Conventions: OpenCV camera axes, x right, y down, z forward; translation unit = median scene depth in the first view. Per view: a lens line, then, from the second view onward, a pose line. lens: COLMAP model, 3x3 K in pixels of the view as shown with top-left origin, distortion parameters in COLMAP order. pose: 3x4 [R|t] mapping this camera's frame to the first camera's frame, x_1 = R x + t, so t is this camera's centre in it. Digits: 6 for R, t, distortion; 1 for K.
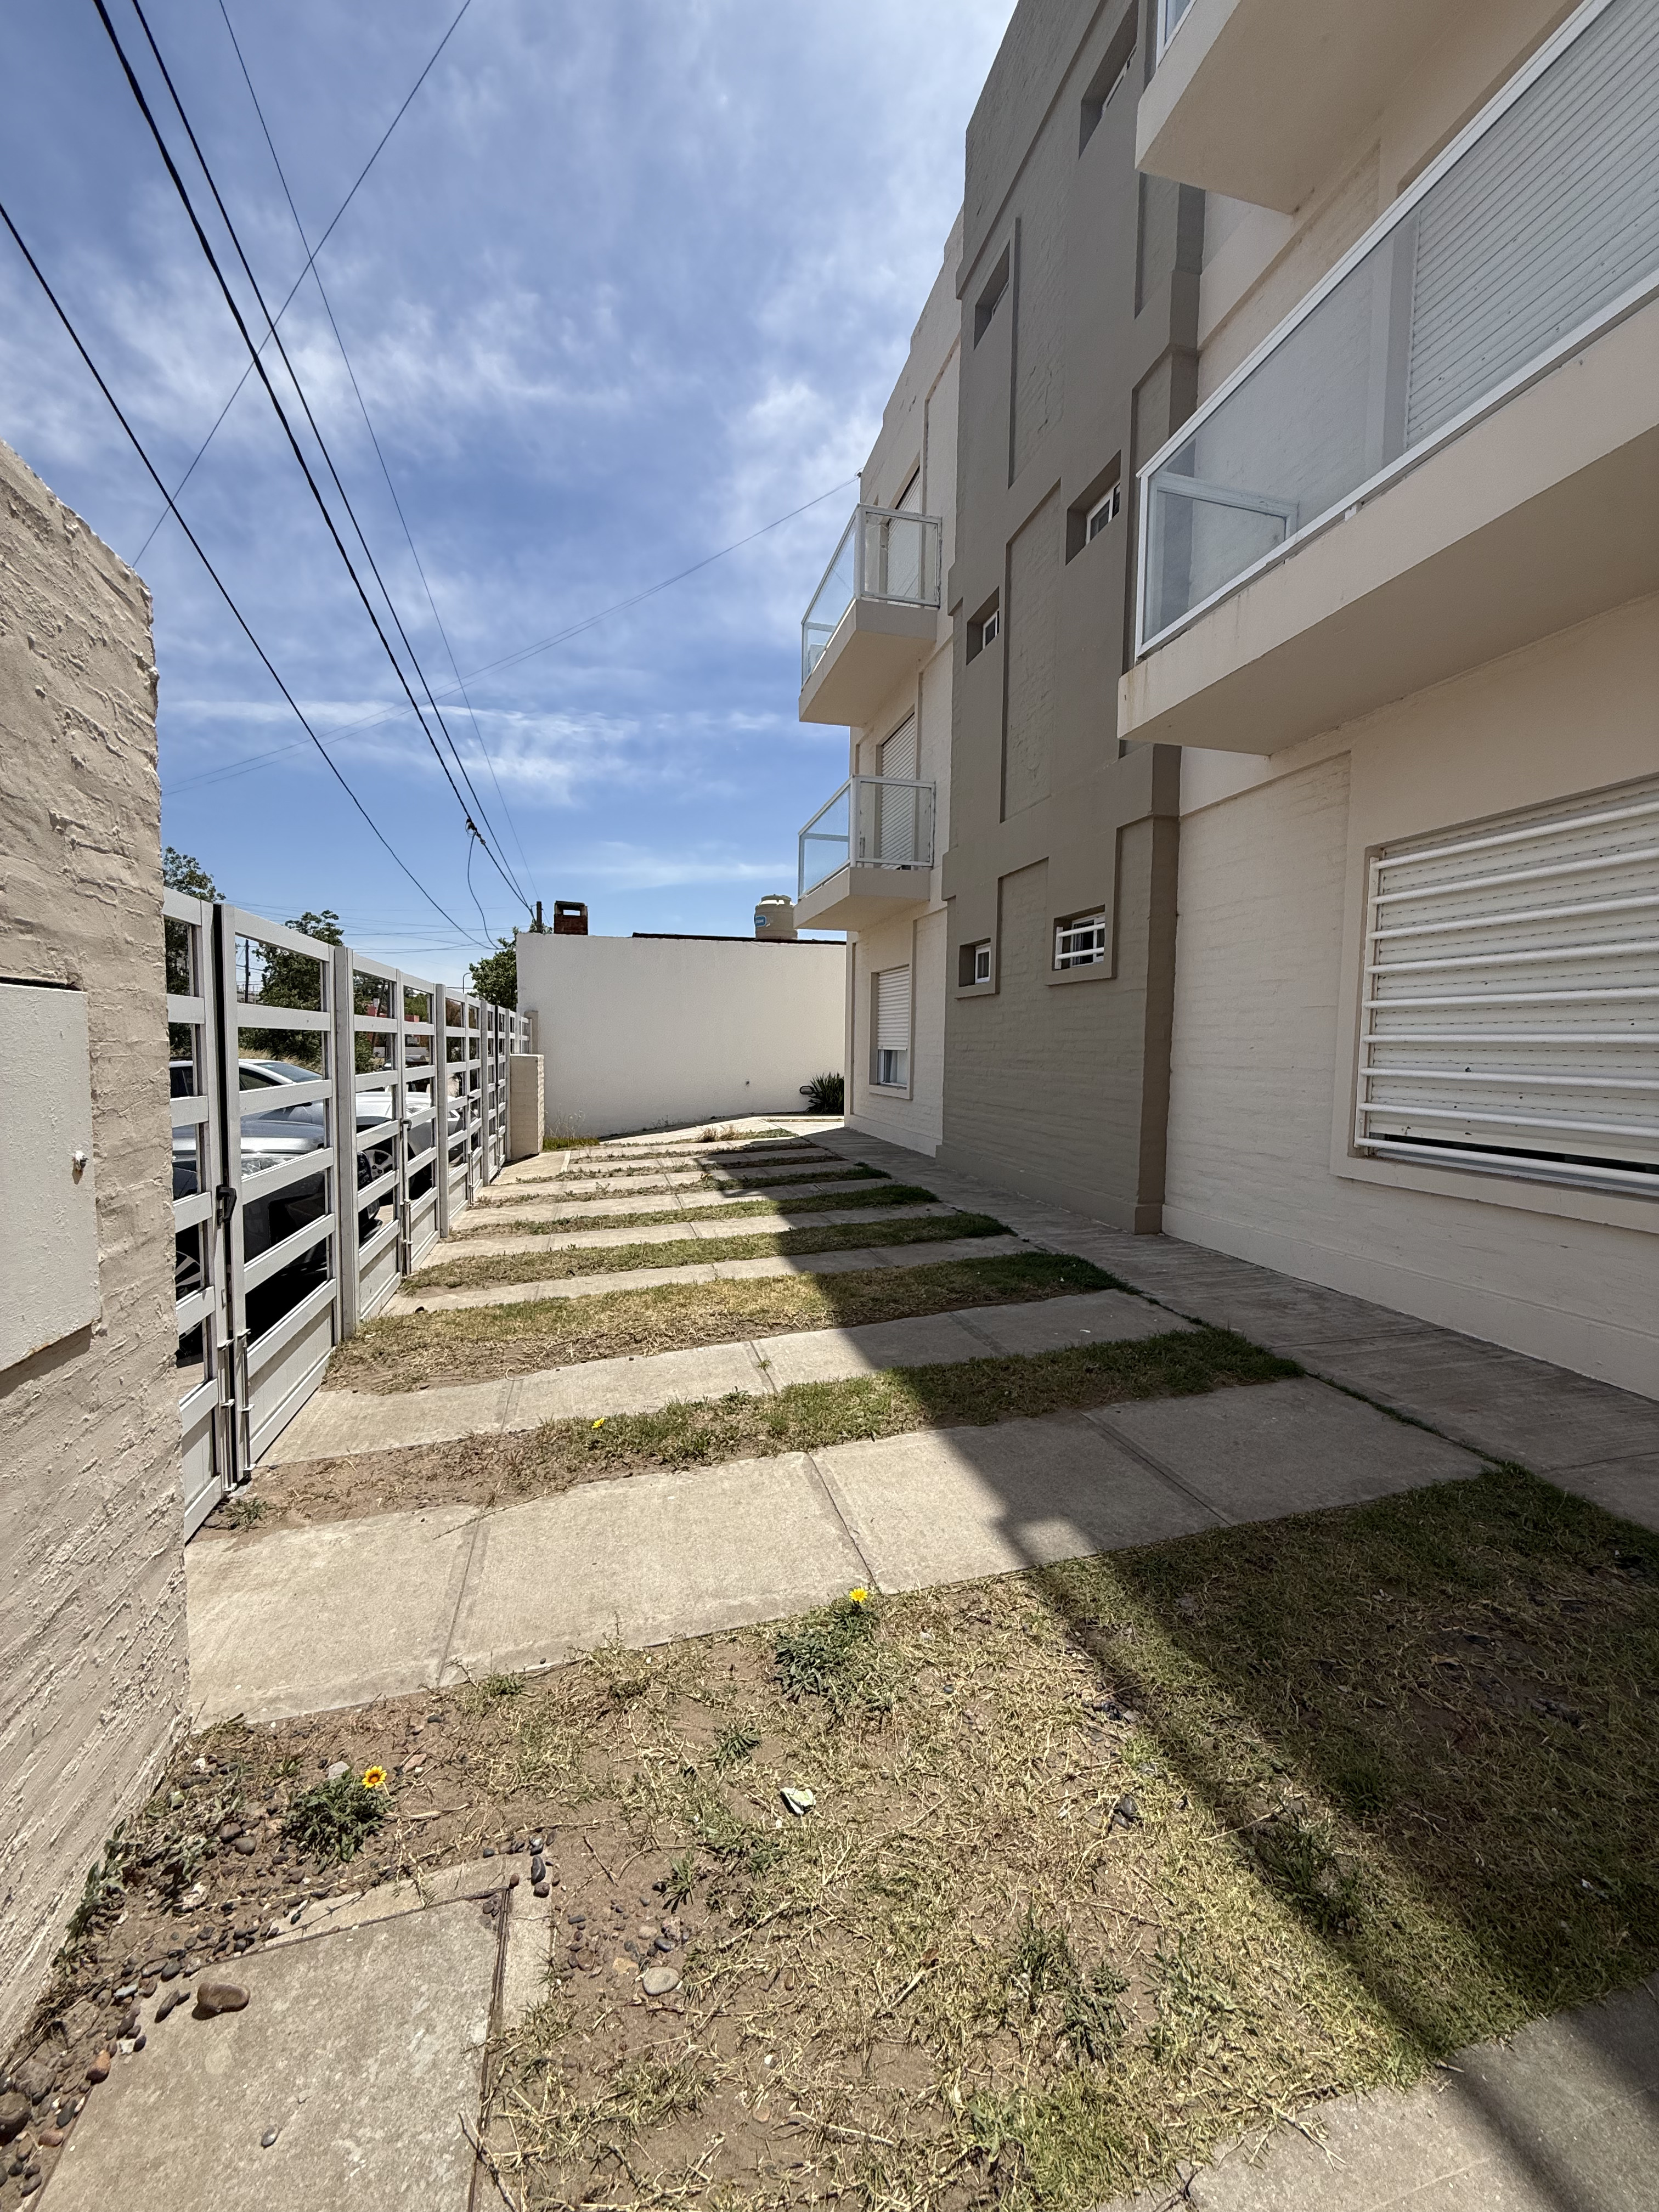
lens RADIAL K [[886.1, 0, 826.0], [0, 886.1, 1097.5], [0, 0, 1]] dist [0.000867, -0.000386]
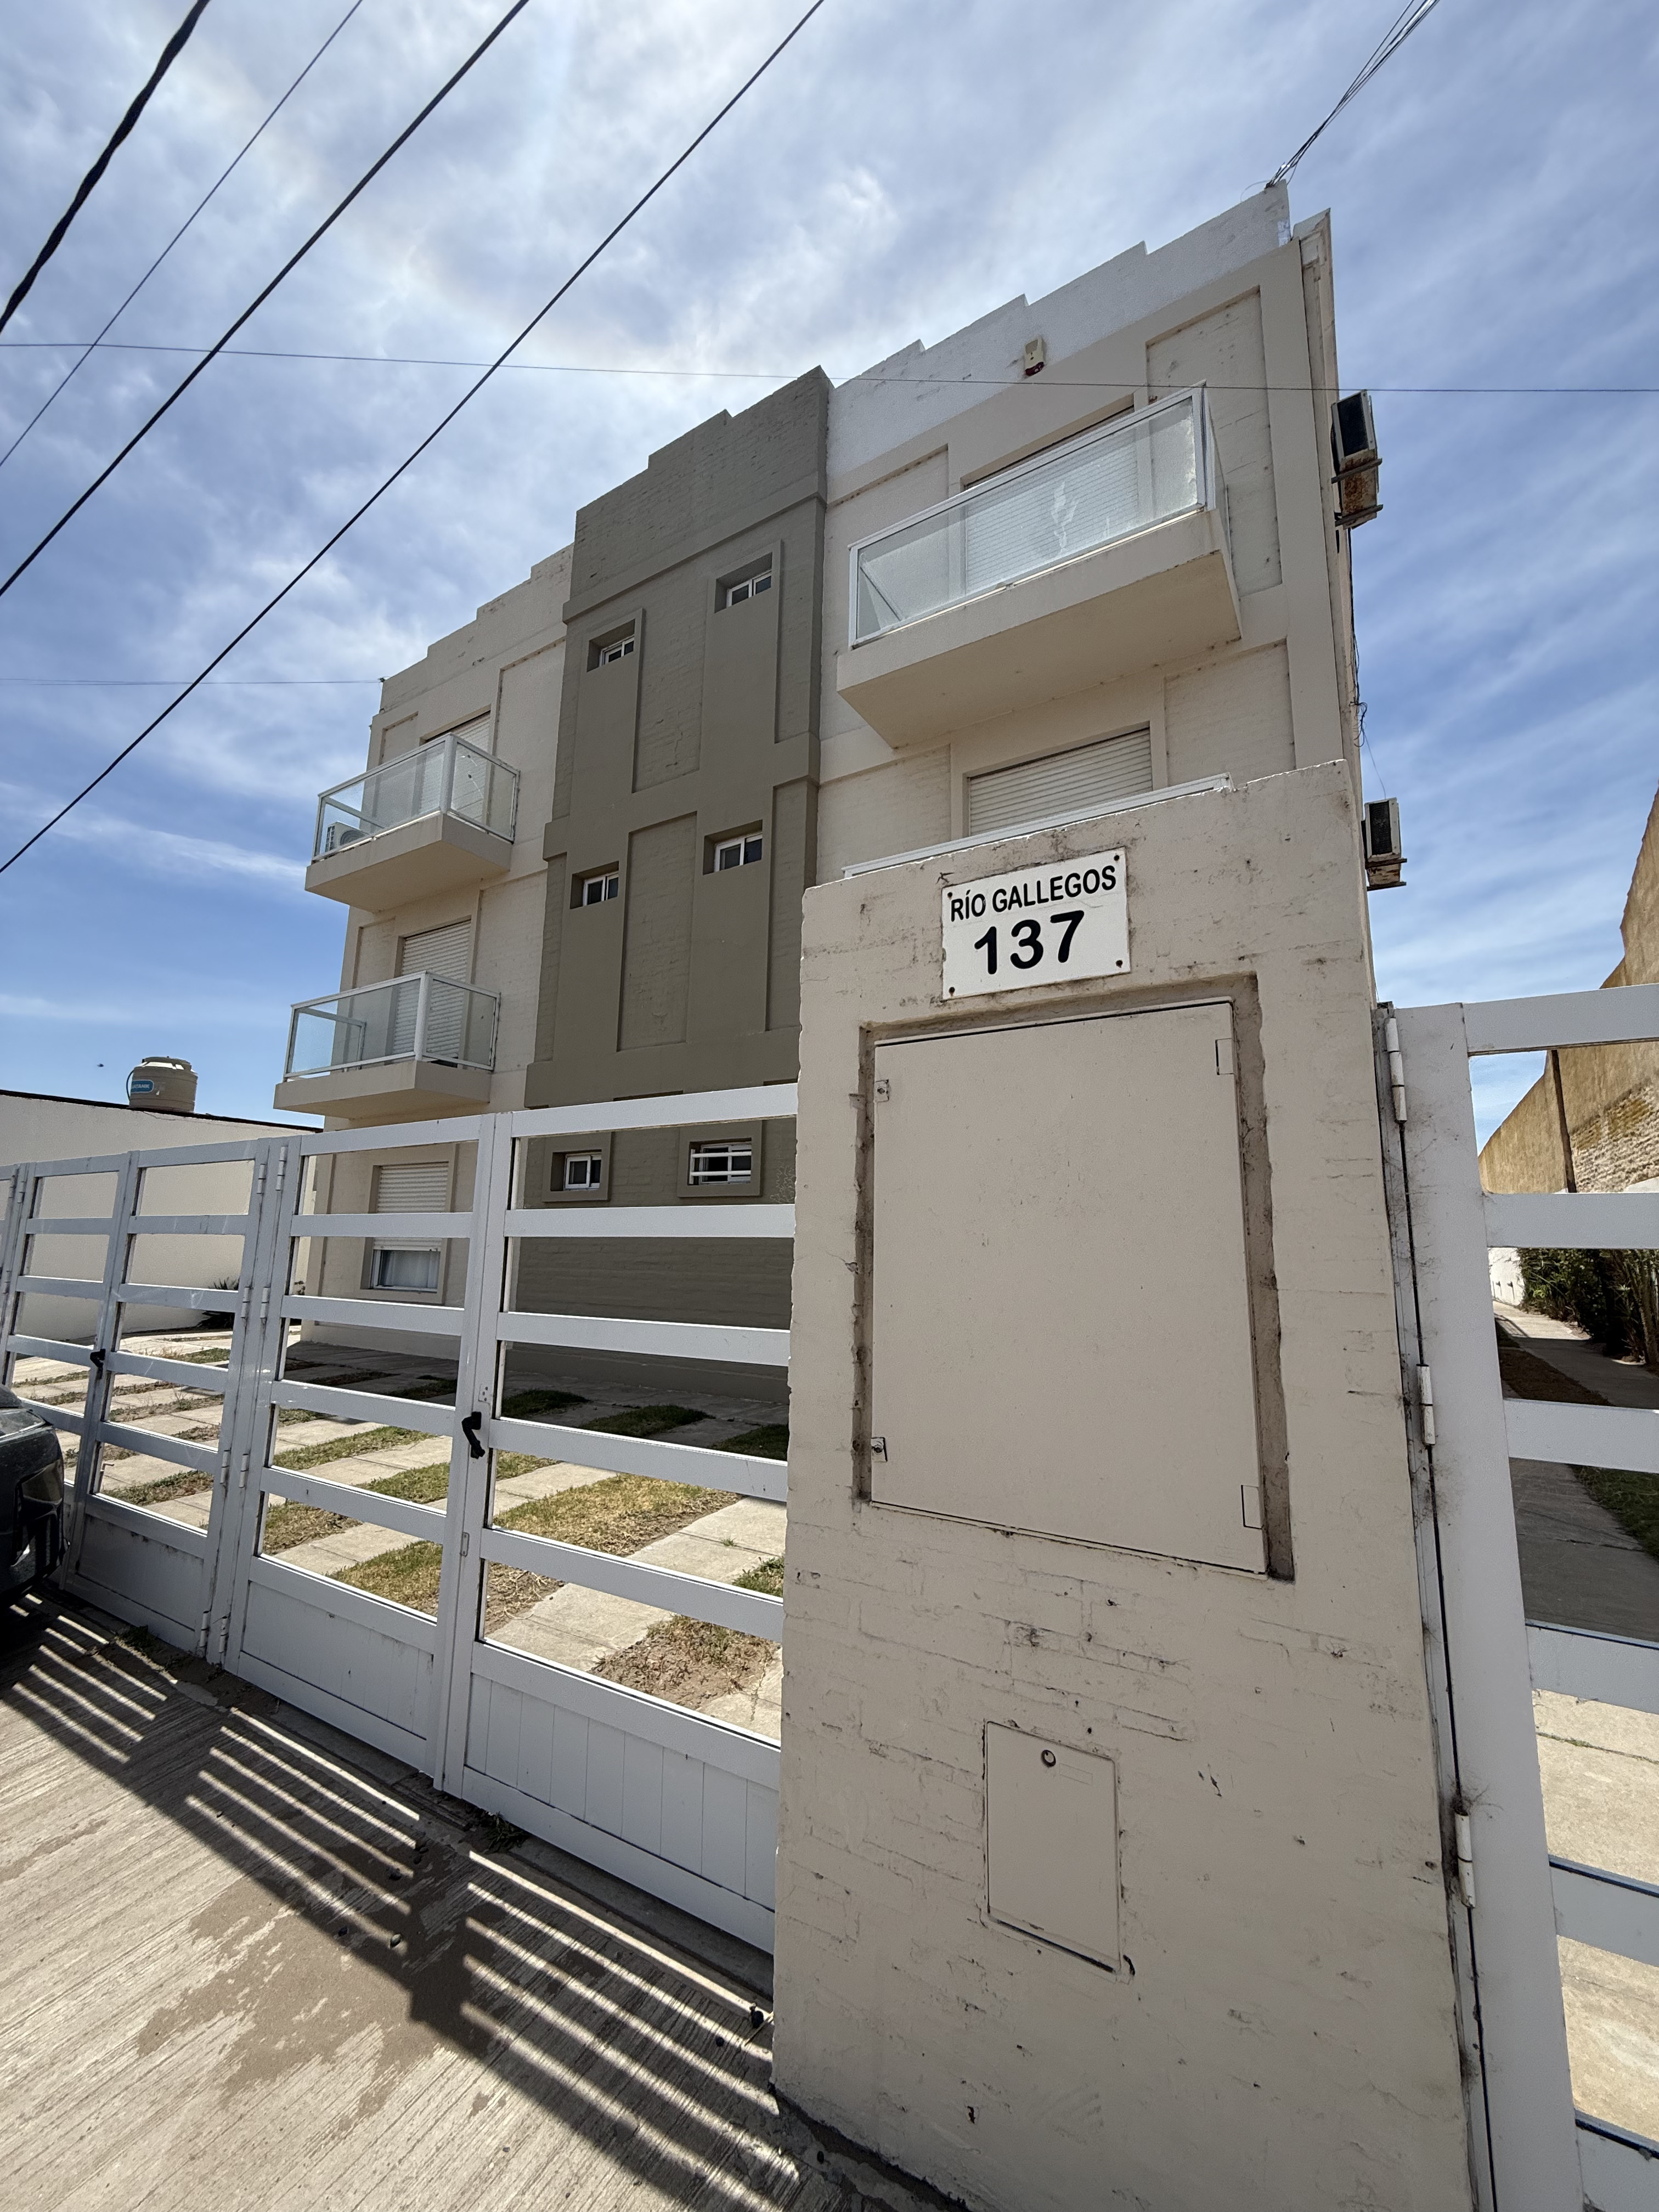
lens RADIAL K [[886.1, 0, 842.2], [0, 886.1, 1106.7], [0, 0, 1]] dist [0.000867, -0.000386]
pose [[0.712983, 0.116116, 0.691500, -0.426233], [0.032175, 0.979736, -0.197690, -0.006285], [-0.700443, 0.163199, 0.694799, 0.017783]]
